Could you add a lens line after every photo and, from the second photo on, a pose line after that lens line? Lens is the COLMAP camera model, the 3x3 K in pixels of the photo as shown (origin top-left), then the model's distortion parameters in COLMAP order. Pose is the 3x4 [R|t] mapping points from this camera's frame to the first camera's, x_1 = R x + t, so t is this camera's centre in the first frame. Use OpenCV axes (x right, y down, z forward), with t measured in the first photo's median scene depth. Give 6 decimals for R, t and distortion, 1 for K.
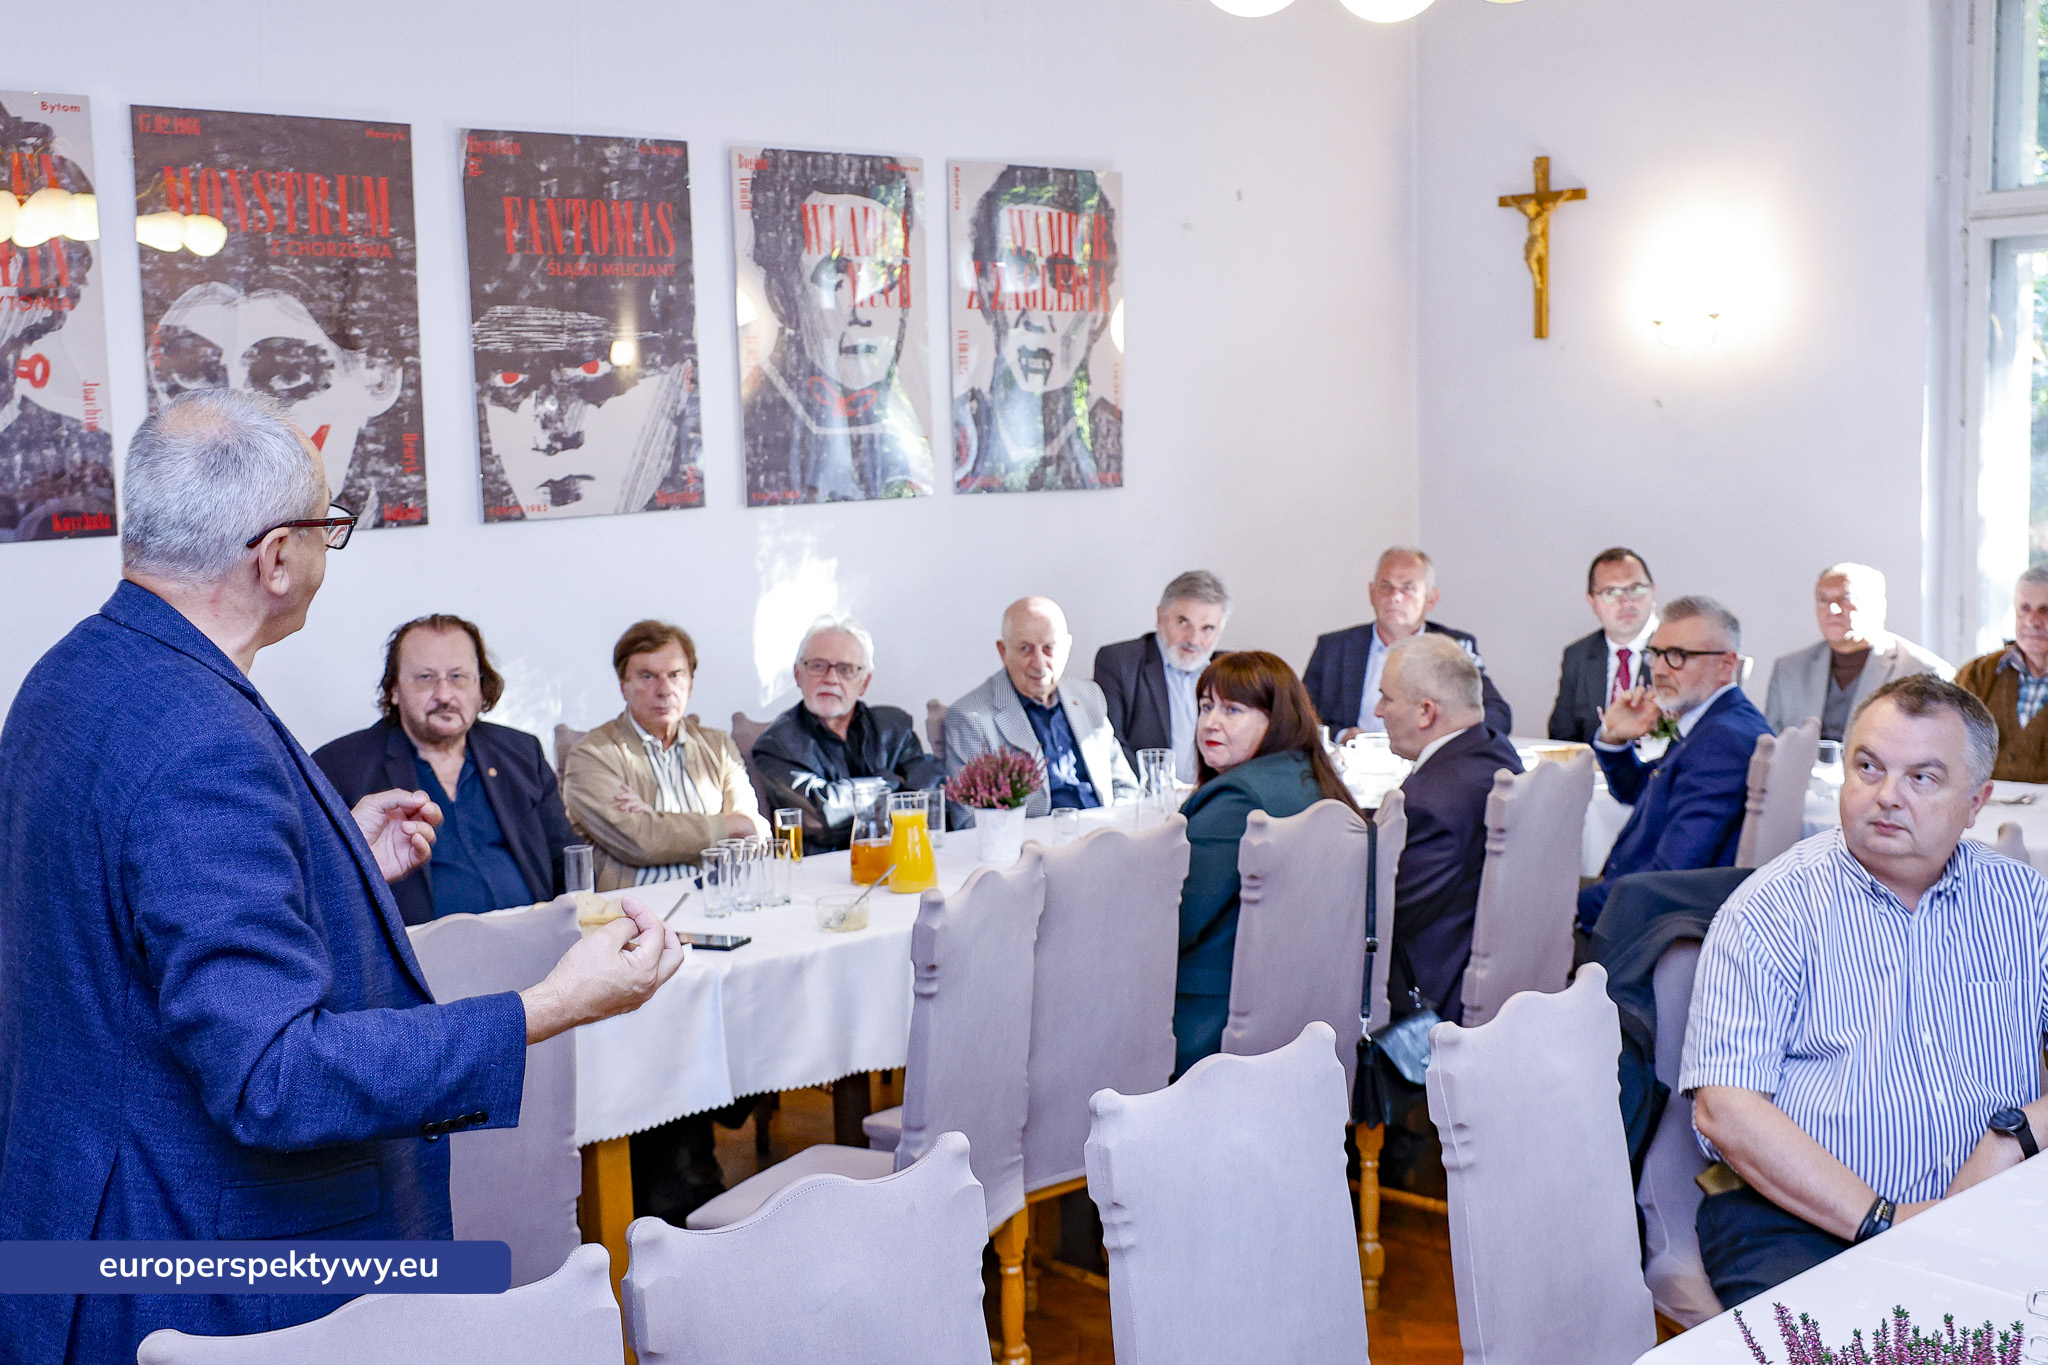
lens RADIAL K [[2198.6, 0, 962.8], [0, 2198.6, 680.6], [0, 0, 1]] dist [0.018200, 0.000000]
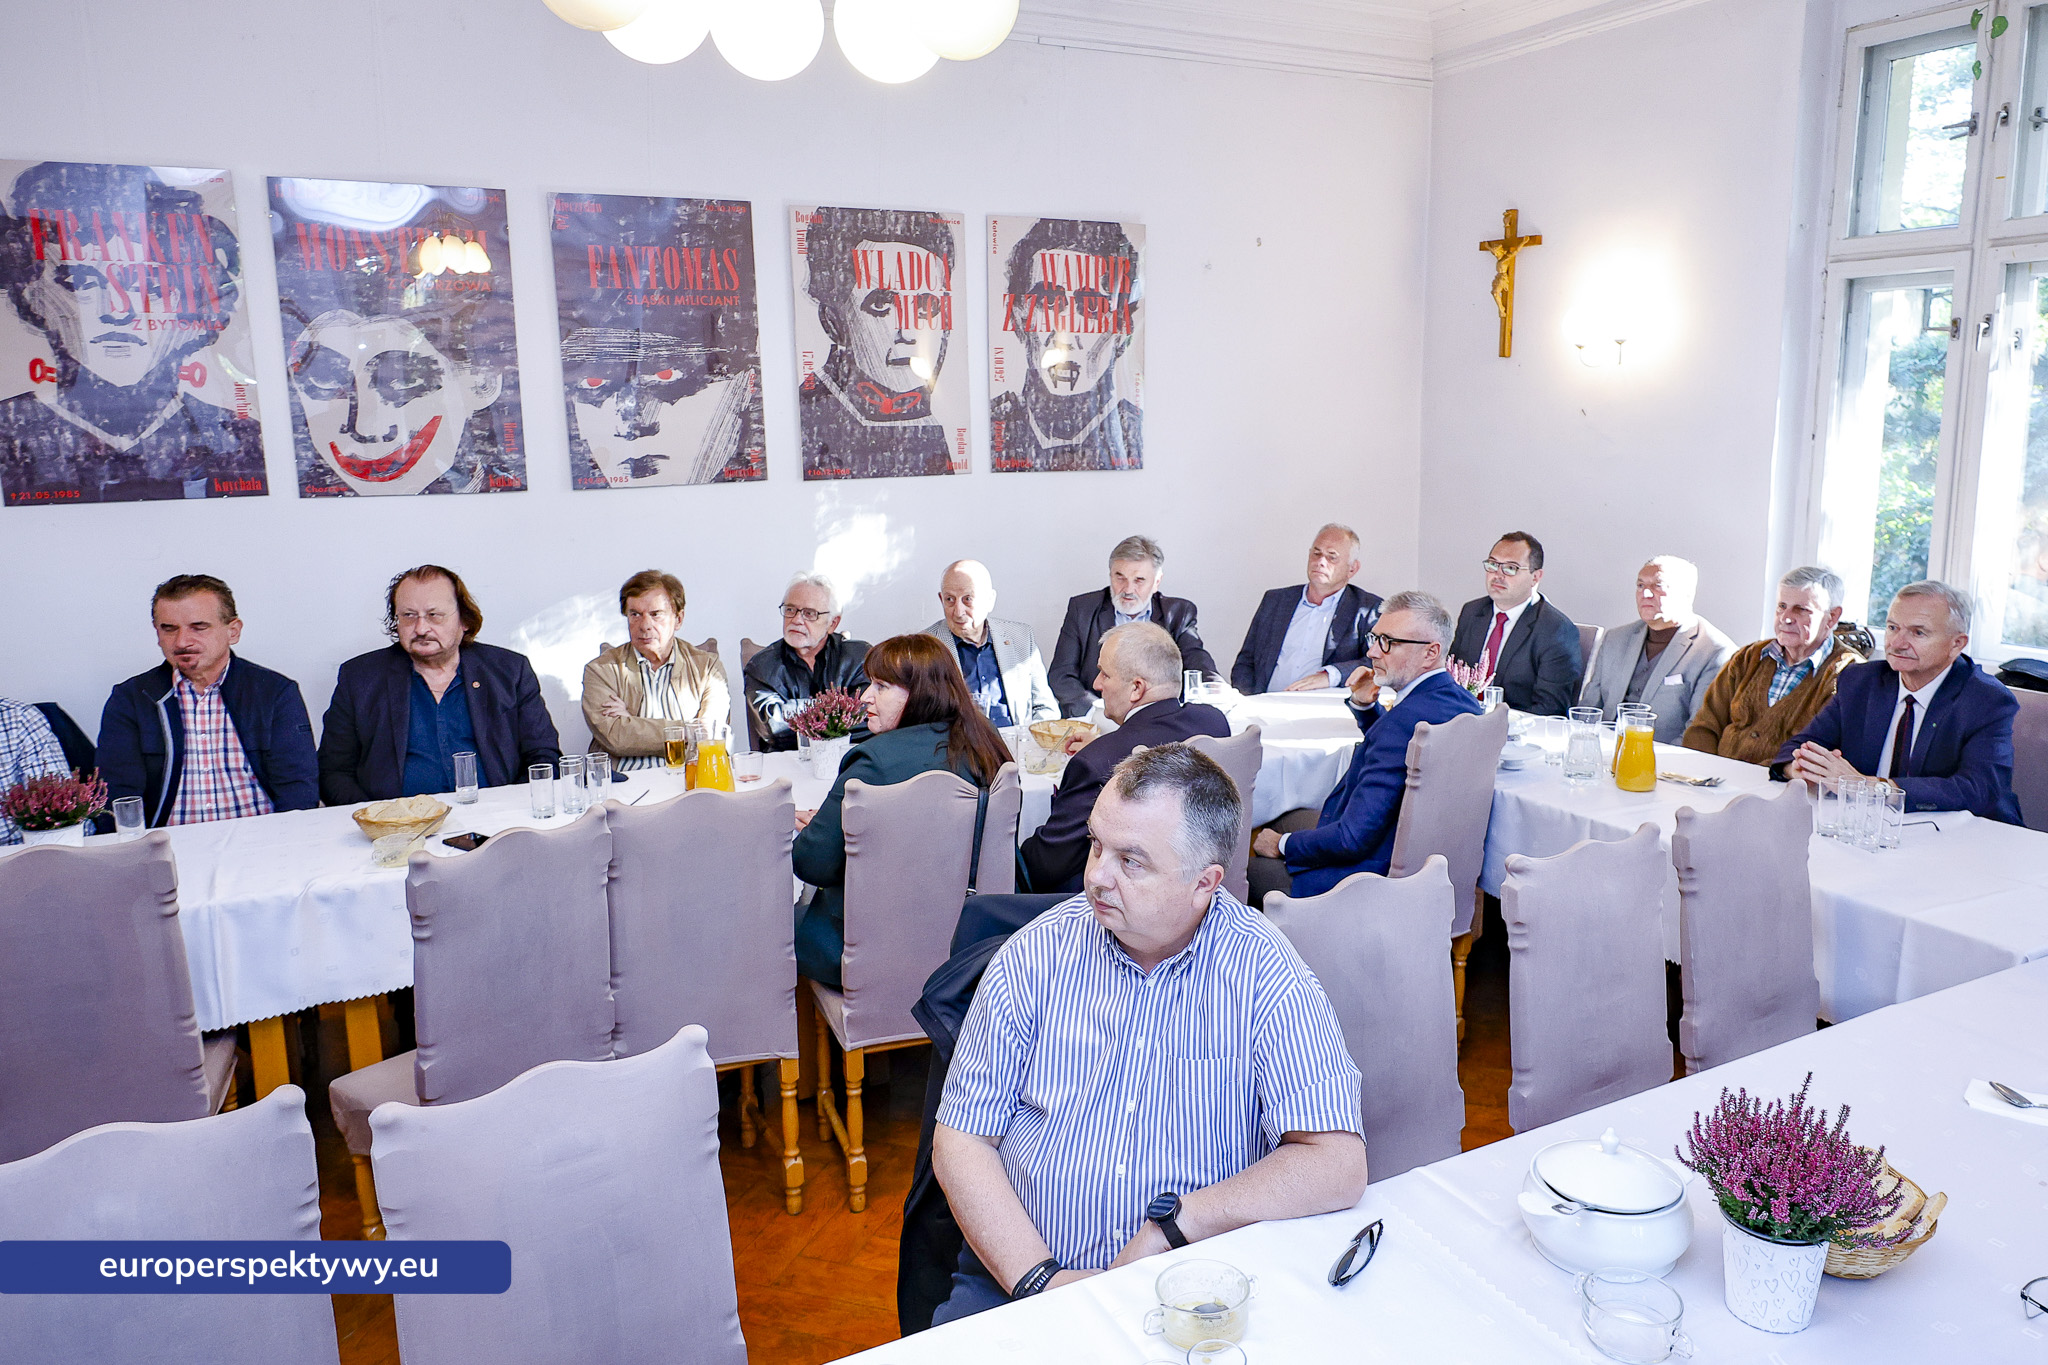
lens RADIAL K [[1417.3, 0, 1063.3], [0, 1417.3, 703.8], [0, 0, 1]] dist [0.005741, -0.004186]
pose [[0.979185, 0.059833, -0.193951, 0.238814], [-0.040799, 0.994081, 0.100691, -0.037822], [0.198828, -0.090682, 0.975830, 0.176153]]
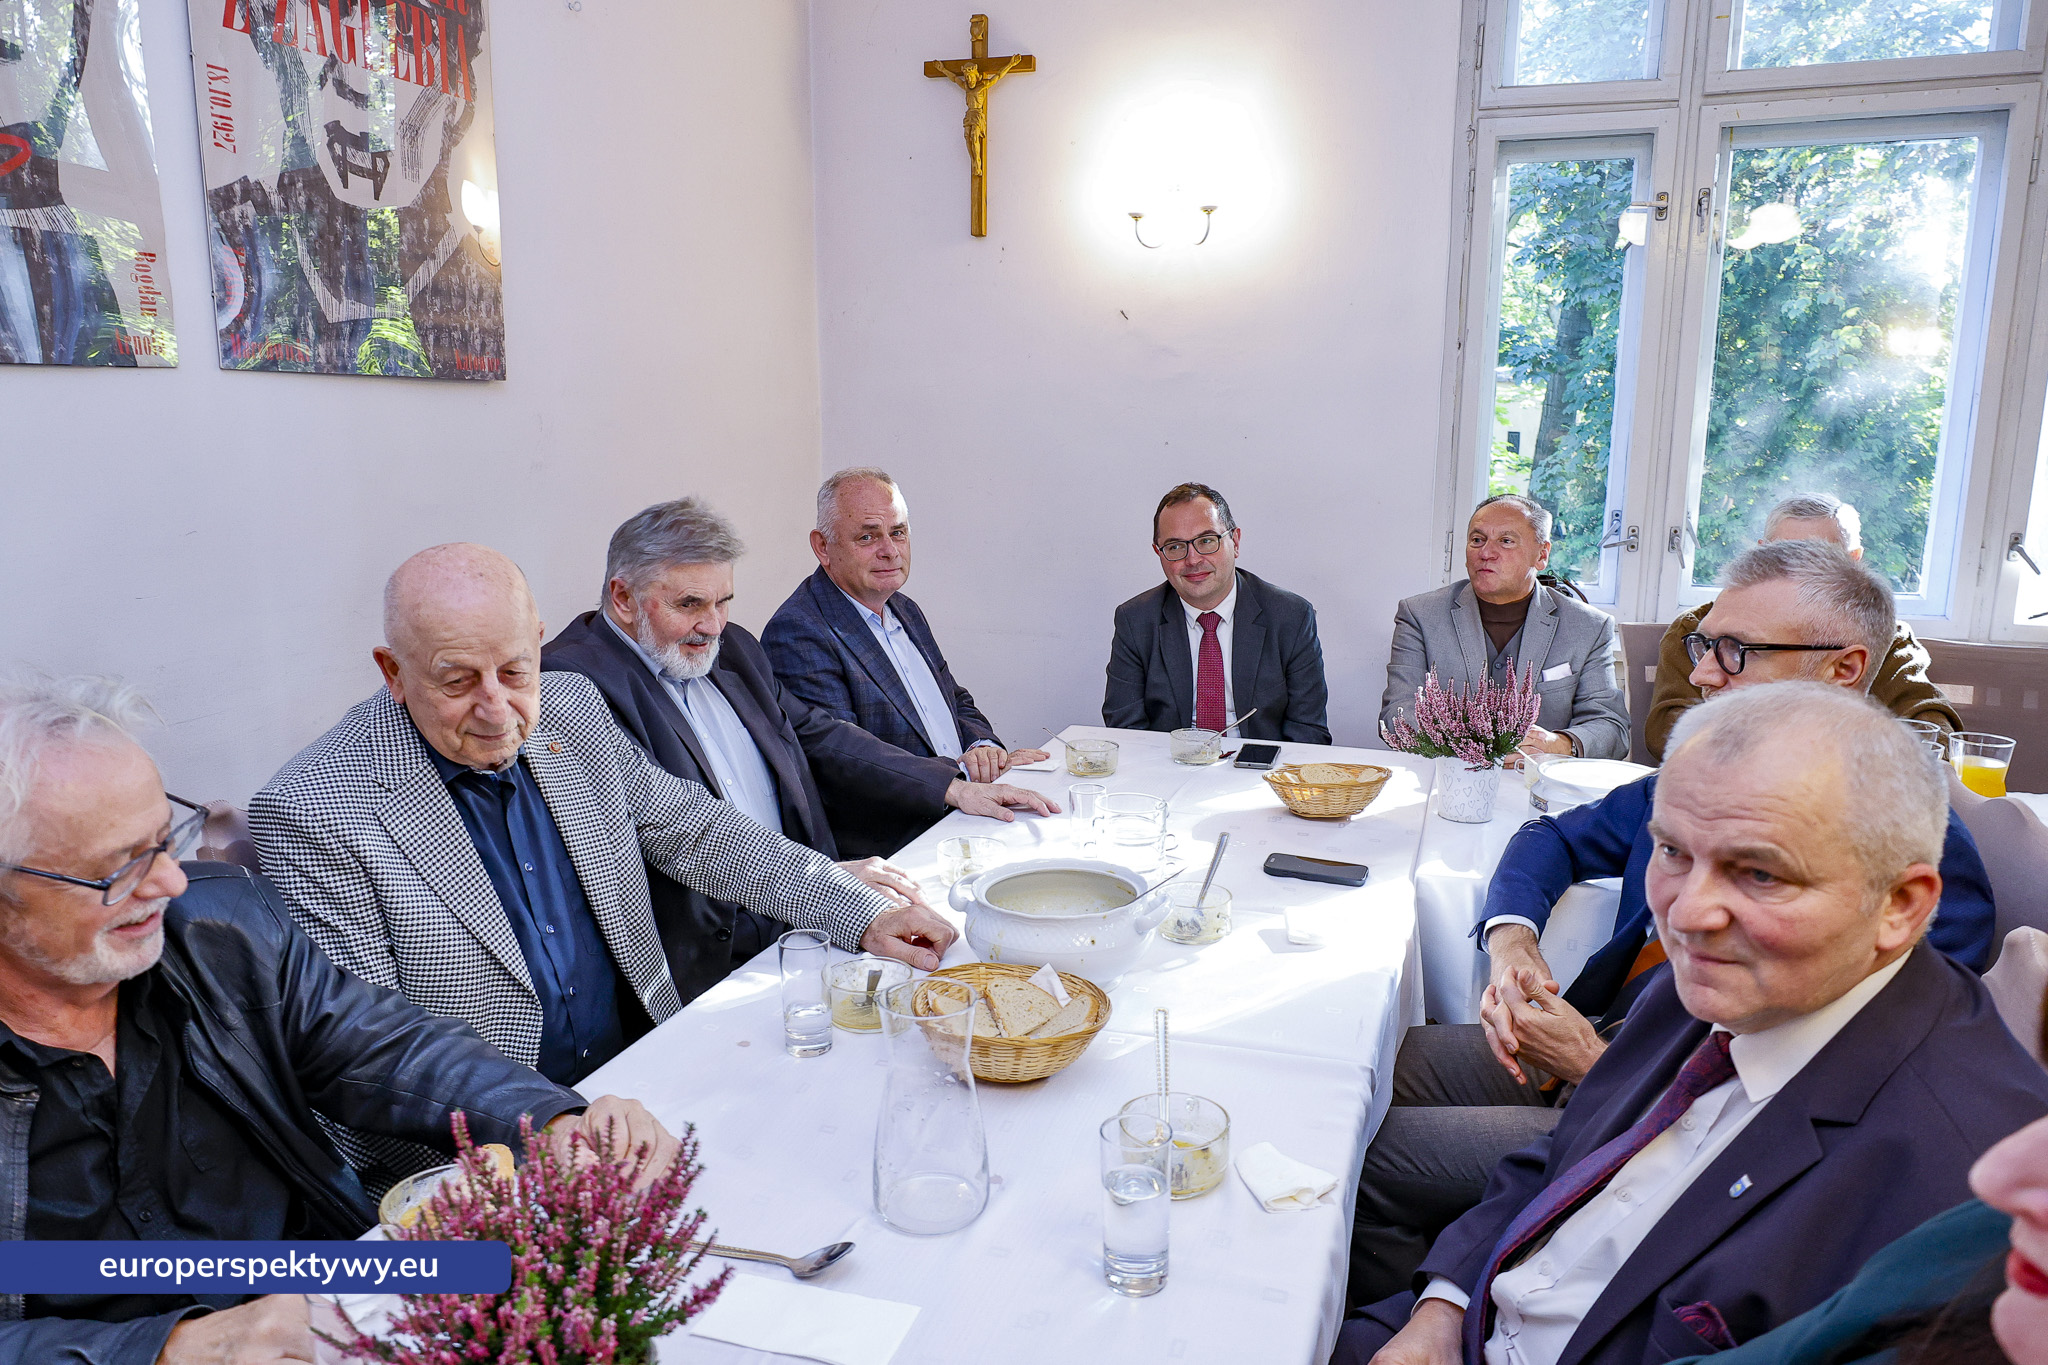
lens RADIAL K [[1417.3, 0, 1020.4], [0, 1417.3, 691.5], [0, 0, 1]] dist [0.005741, -0.004186]
pose [[0.870105, -0.066212, 0.488398, -0.010304], [0.030835, 0.996307, 0.080136, -0.027262], [-0.491901, -0.054667, 0.868933, 0.643220]]
